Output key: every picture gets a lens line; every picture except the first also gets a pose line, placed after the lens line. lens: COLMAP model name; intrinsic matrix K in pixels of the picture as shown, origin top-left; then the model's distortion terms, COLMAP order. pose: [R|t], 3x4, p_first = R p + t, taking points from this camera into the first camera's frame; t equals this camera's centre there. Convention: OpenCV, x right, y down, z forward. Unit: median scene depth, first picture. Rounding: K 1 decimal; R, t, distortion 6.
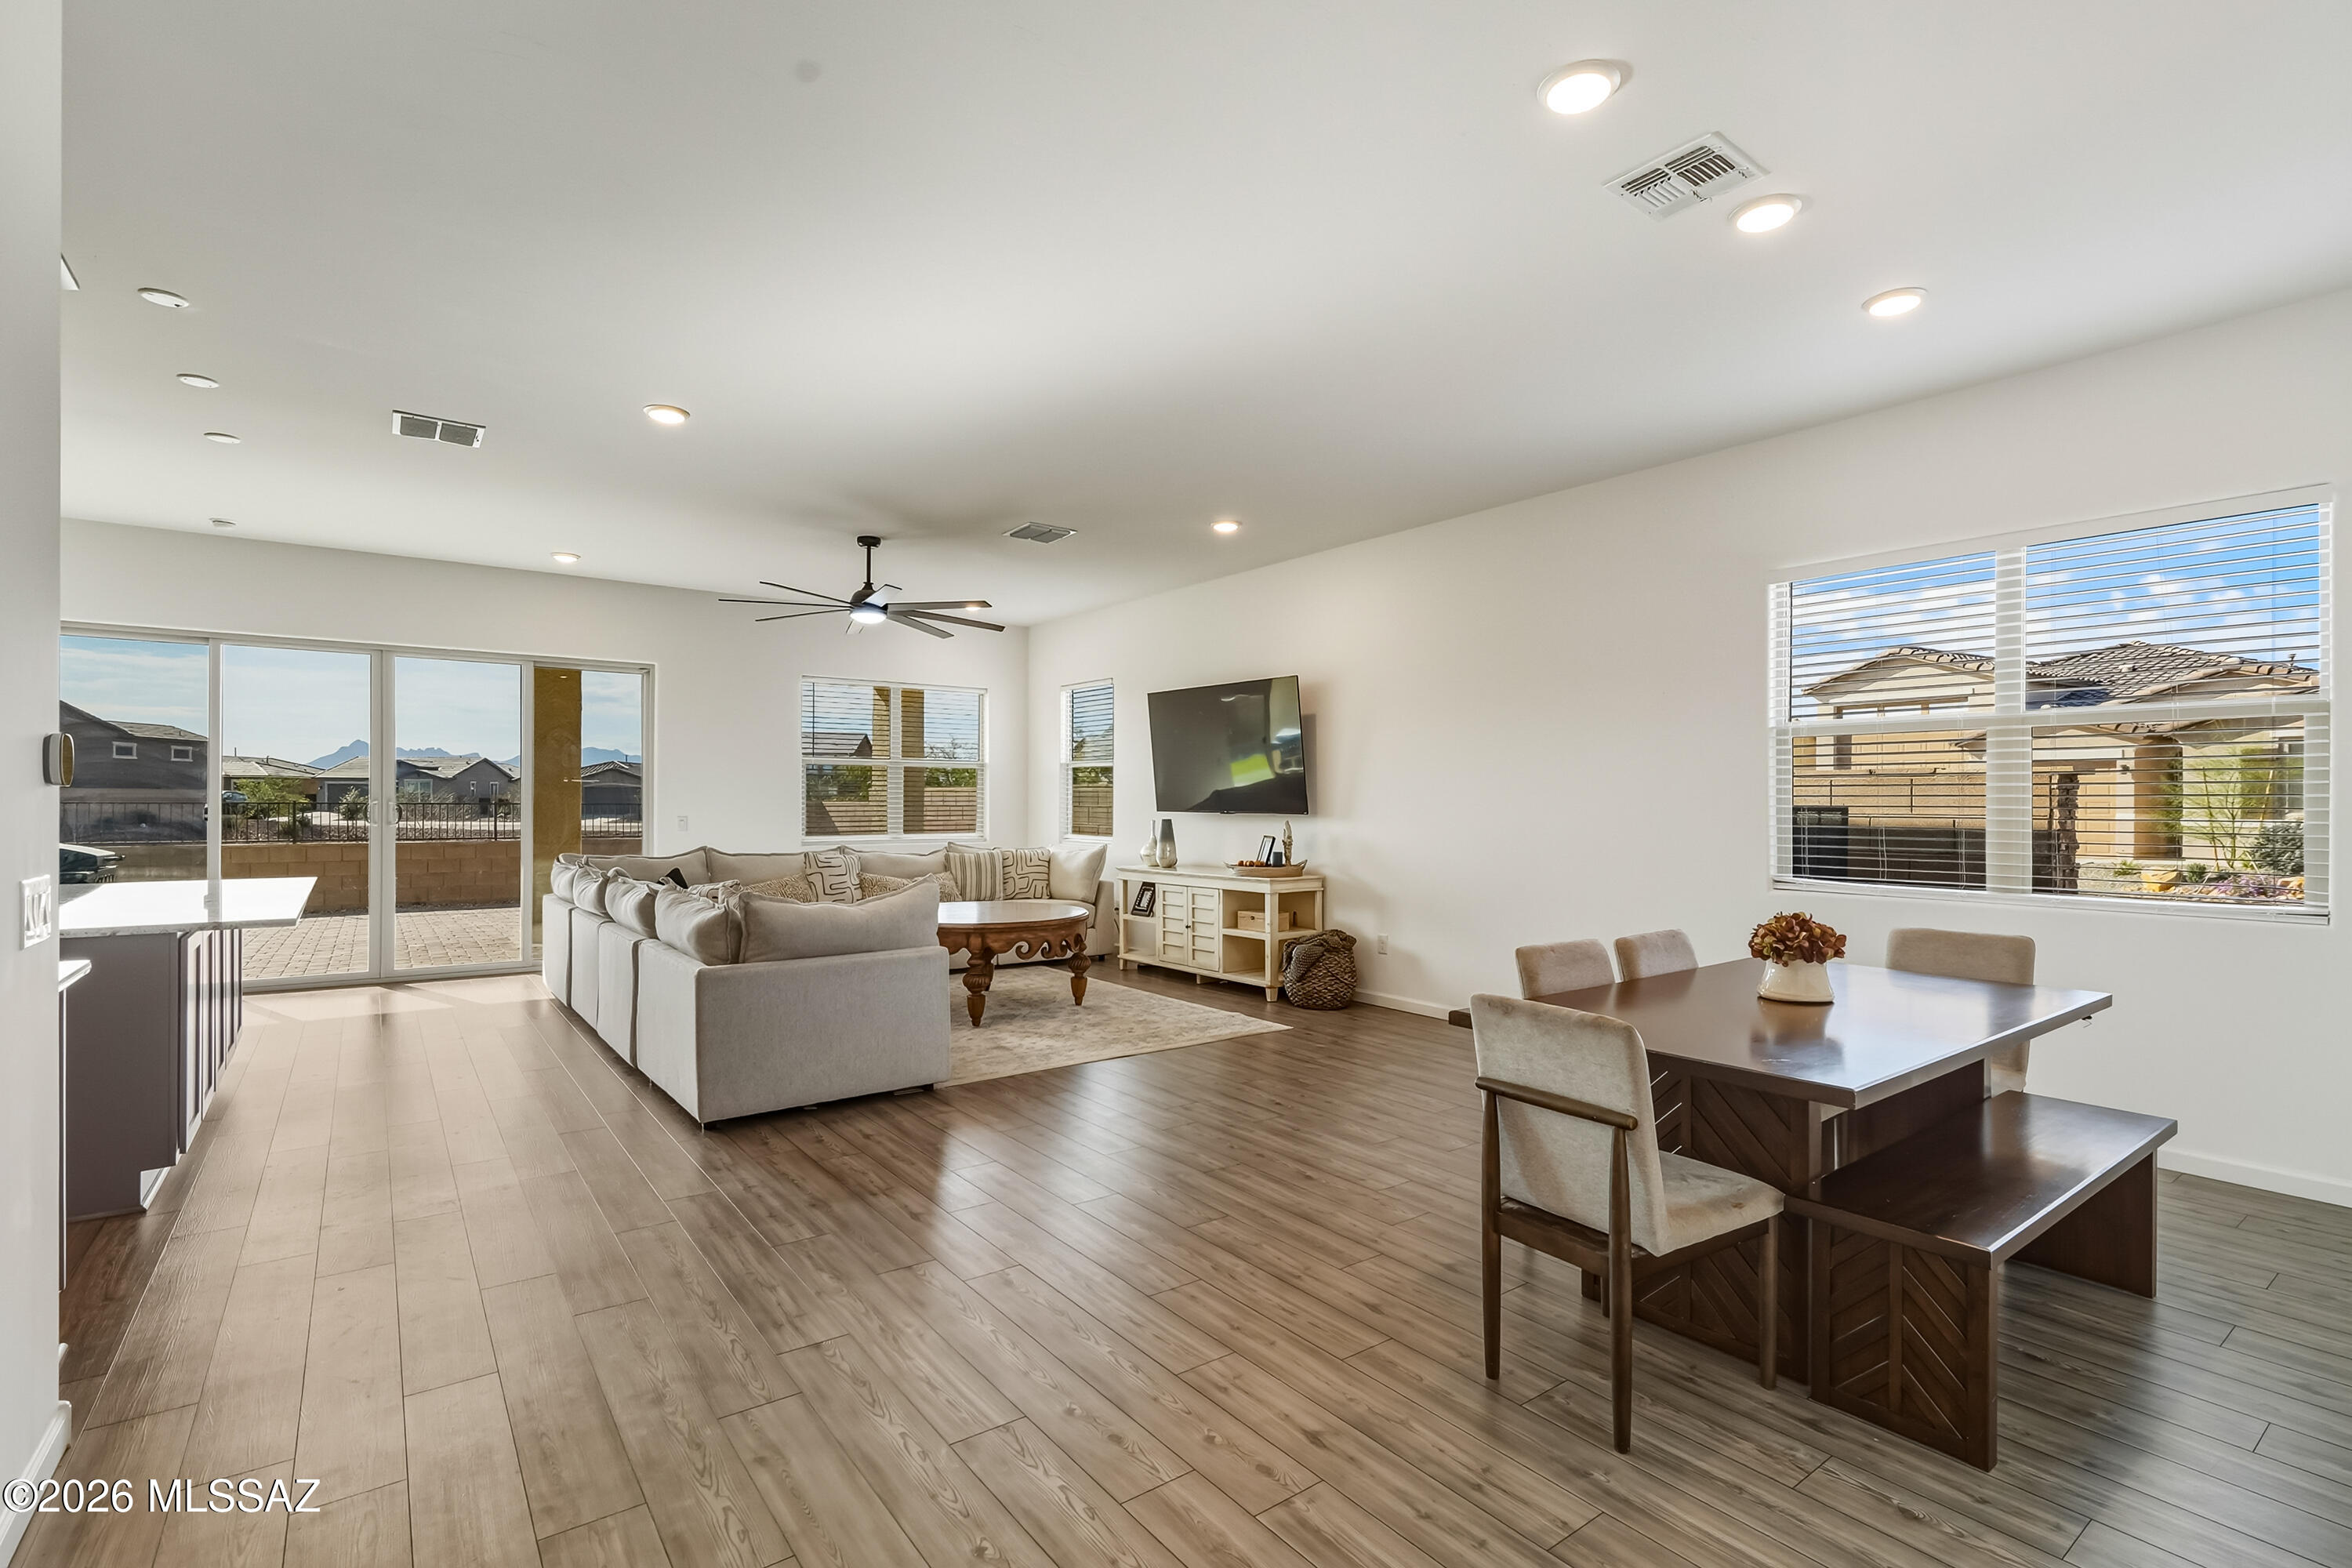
lens RADIAL K [[1070.6, 0, 1175.8], [0, 1070.6, 774.1], [0, 0, 1]] dist [-0.002084, -0.000633]
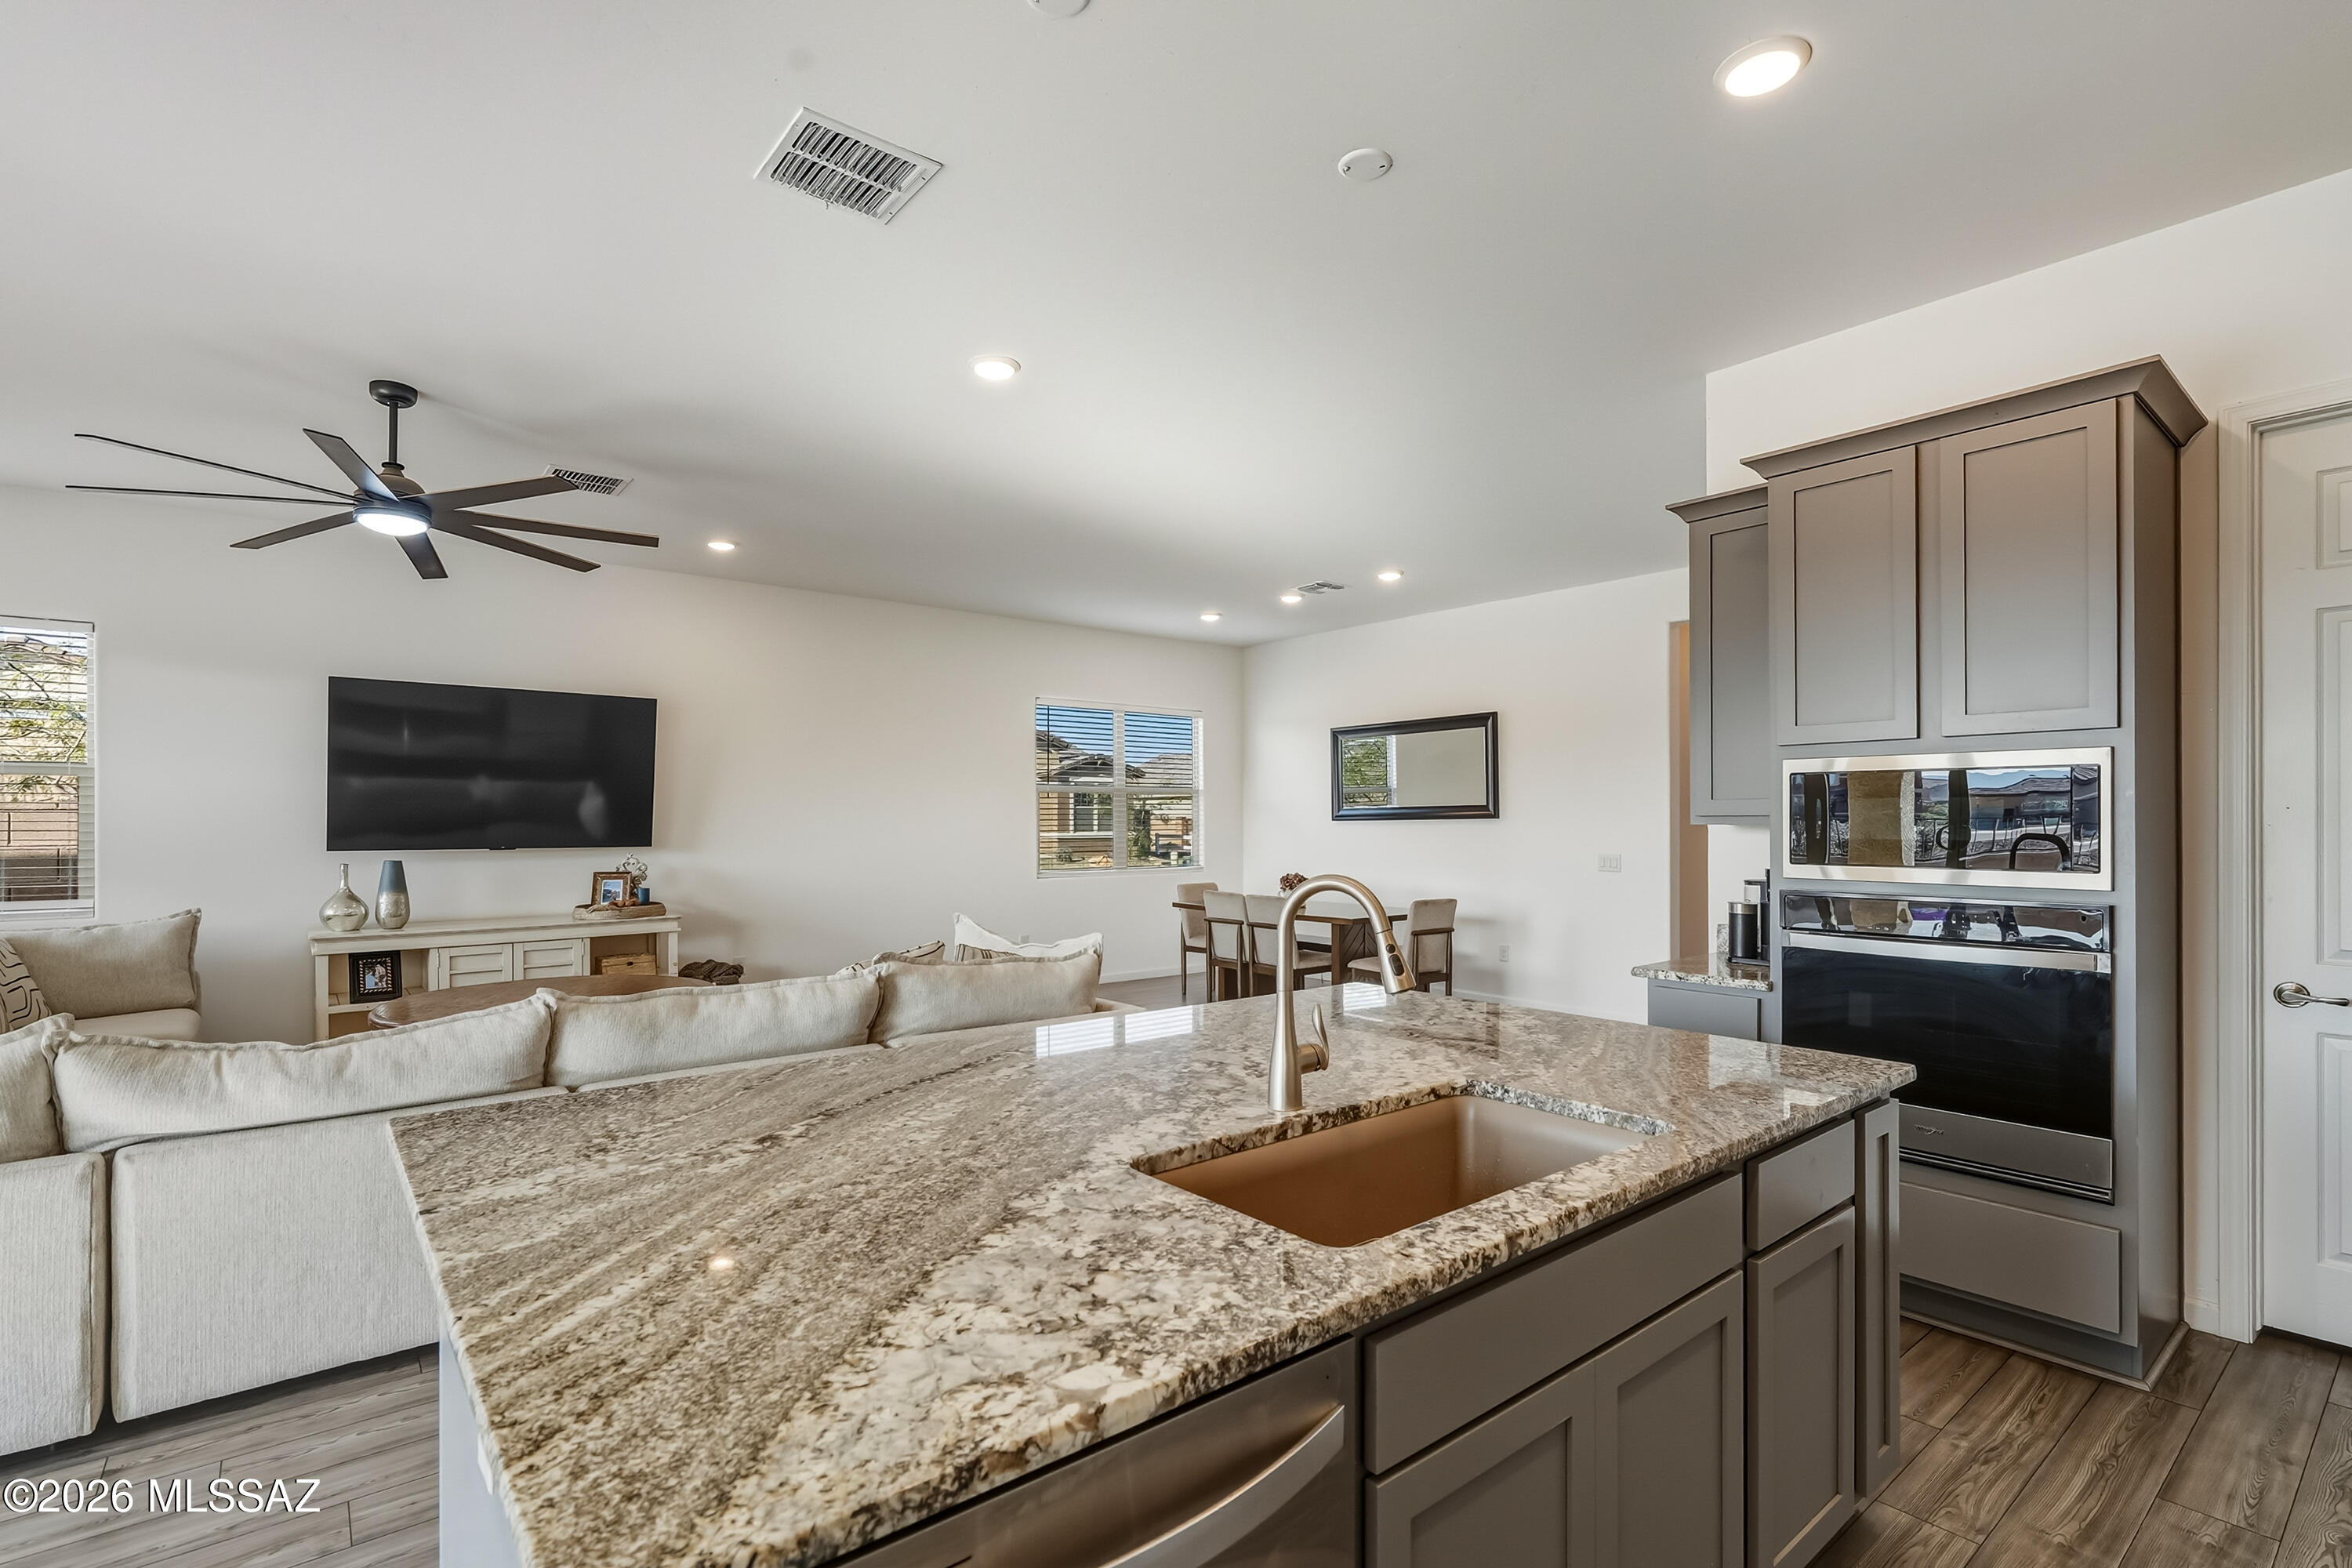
lens RADIAL K [[1103.6, 0, 1172.7], [0, 1103.6, 817.9], [0, 0, 1]] dist [0.011631, 0.000364]
pose [[-0.021671, 0.006579, 0.999744, -0.841953], [-0.015148, 0.999861, -0.006908, 0.011297], [-0.999650, -0.015294, -0.021568, 0.548764]]
